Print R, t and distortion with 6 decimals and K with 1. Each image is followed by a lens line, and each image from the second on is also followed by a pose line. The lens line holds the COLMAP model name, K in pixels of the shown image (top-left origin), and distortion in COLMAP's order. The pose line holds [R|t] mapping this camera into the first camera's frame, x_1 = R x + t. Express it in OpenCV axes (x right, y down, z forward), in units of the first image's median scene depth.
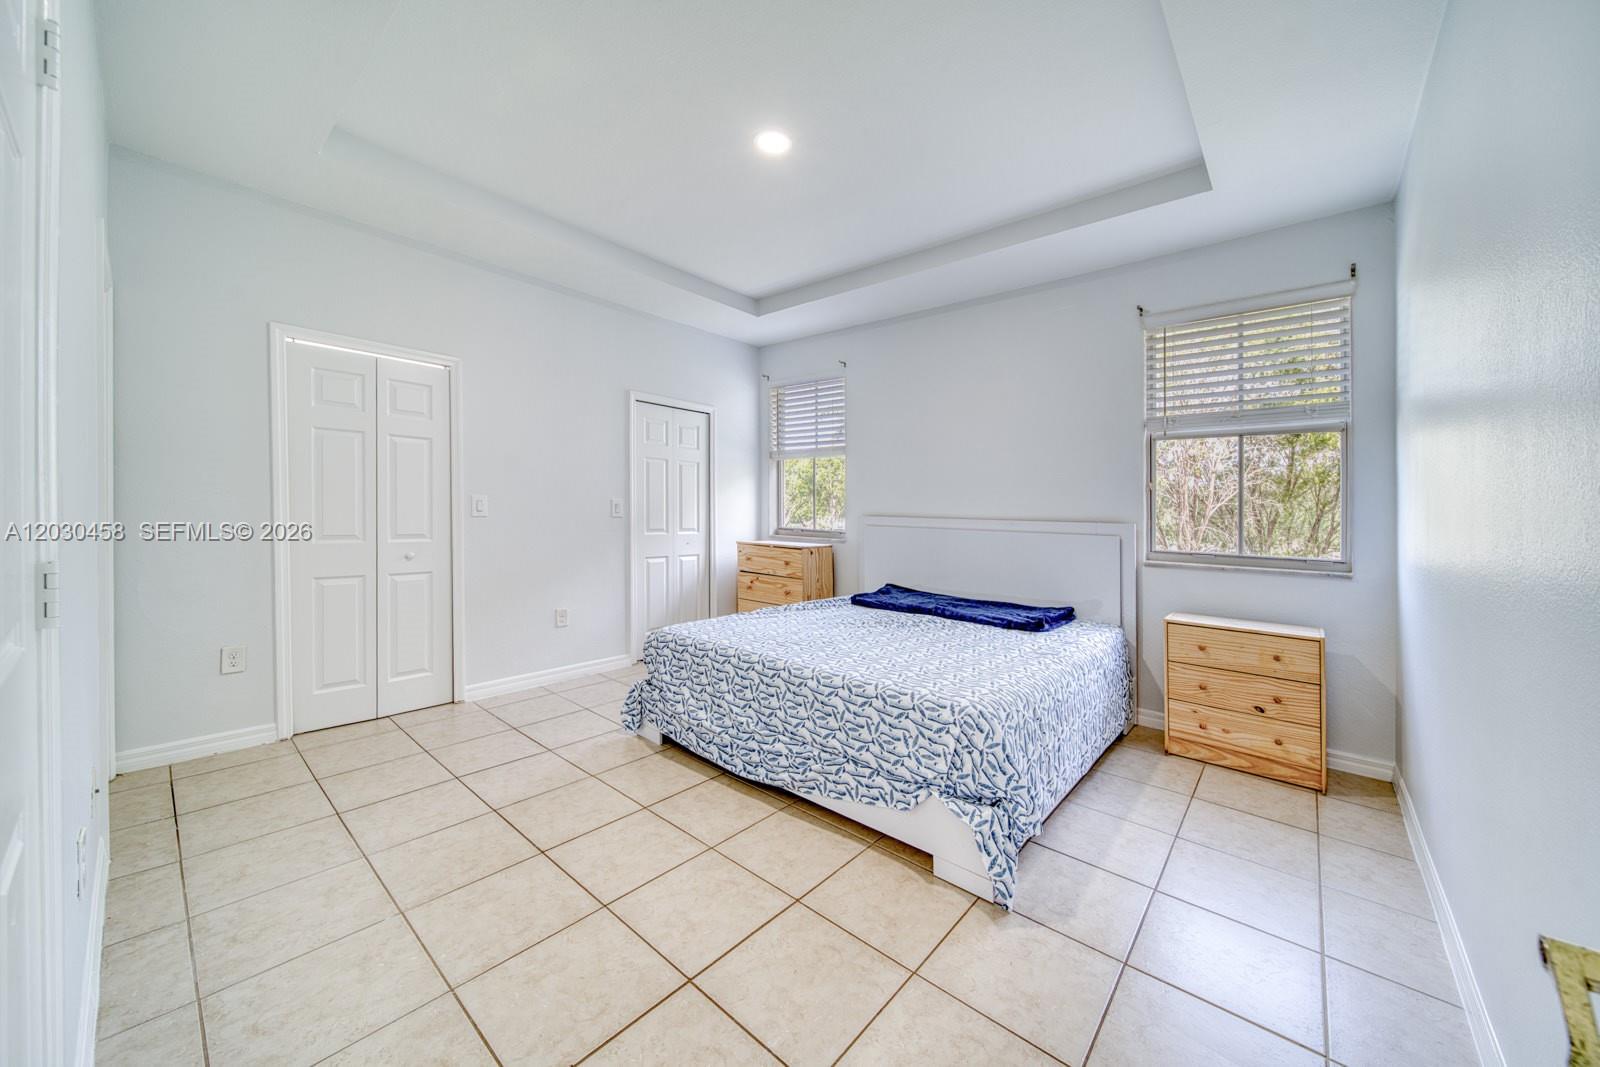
lens RADIAL K [[575.3, 0, 800.5], [0, 575.3, 514.4], [0, 0, 1]] dist [0.000620, 0.000011]
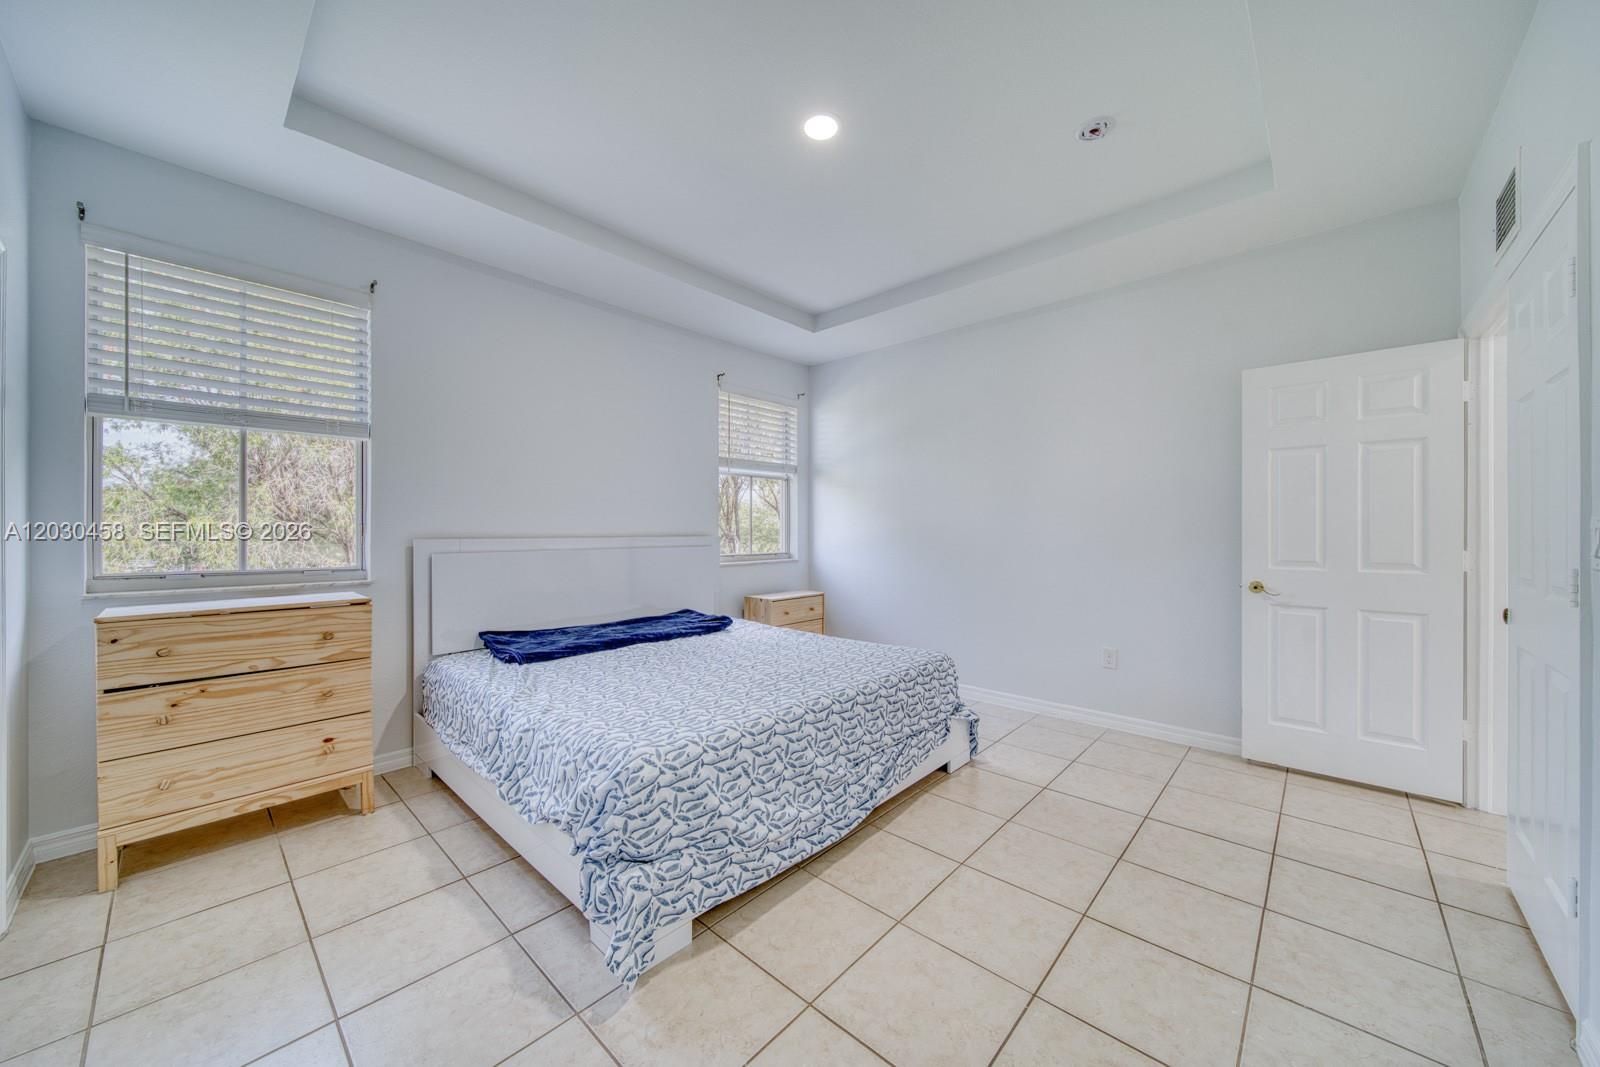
lens RADIAL K [[575.3, 0, 798.9], [0, 575.3, 520.4], [0, 0, 1]] dist [0.000620, 0.000011]
pose [[0.025023, -0.004271, 0.999678, -0.893028], [0.010104, 0.999941, 0.004019, -0.027564], [-0.999636, 0.010000, 0.025065, 0.951103]]
